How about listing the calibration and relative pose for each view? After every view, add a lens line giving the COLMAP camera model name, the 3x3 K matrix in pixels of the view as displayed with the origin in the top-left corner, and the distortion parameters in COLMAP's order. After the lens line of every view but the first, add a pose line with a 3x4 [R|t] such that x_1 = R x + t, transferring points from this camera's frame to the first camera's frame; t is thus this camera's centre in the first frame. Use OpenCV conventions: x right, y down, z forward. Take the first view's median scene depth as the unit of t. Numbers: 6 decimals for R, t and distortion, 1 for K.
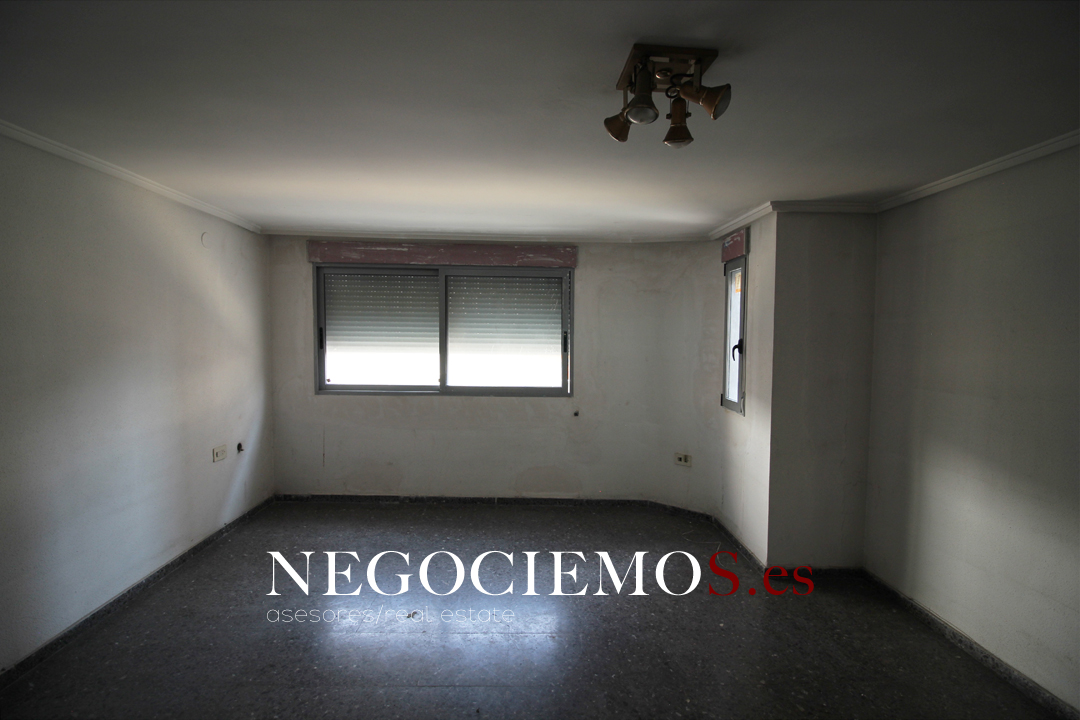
lens RADIAL K [[495.2, 0, 541.6], [0, 495.2, 347.1], [0, 0, 1]] dist [-0.002983, -0.011332]
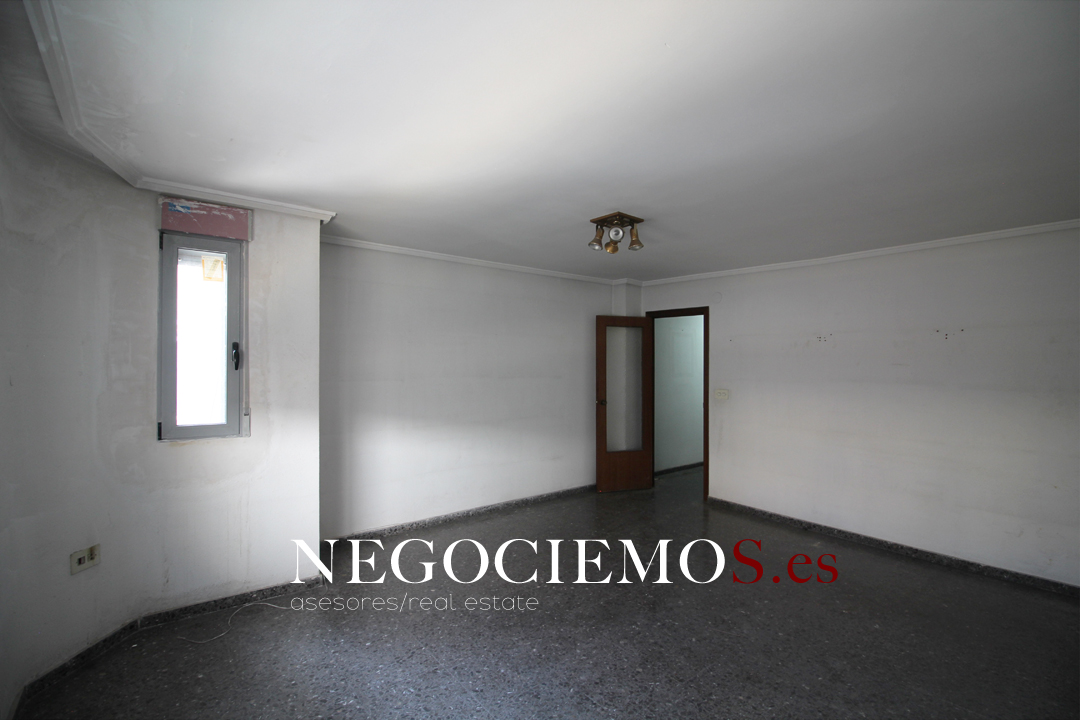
lens RADIAL K [[503.7, 0, 537.8], [0, 503.7, 369.0], [0, 0, 1]] dist [-0.001576, -0.012678]
pose [[-0.595980, -0.014096, 0.802876, -0.455469], [0.016907, 0.999404, 0.030096, 0.009617], [-0.802822, 0.031511, -0.595386, 0.929218]]
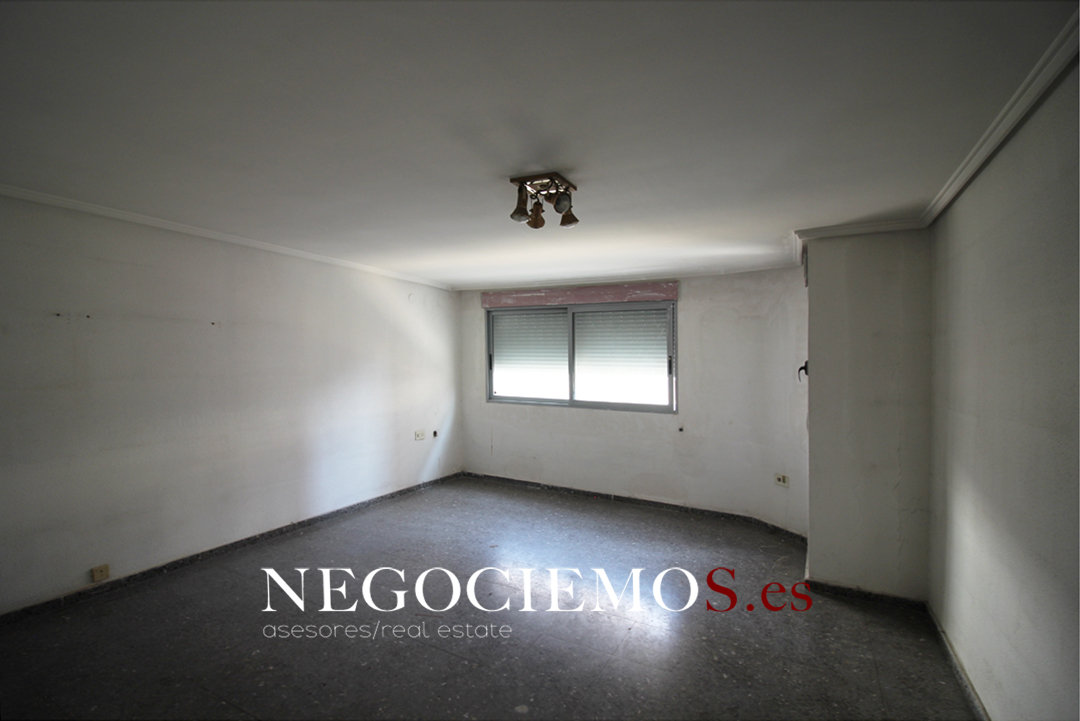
lens RADIAL K [[483.9, 0, 539.5], [0, 483.9, 371.2], [0, 0, 1]] dist [-0.001134, -0.019380]
pose [[0.875863, 0.008387, -0.482487, 0.330564], [-0.015657, 0.999816, -0.011042, 0.020766], [0.482305, 0.017225, 0.875834, -0.123802]]
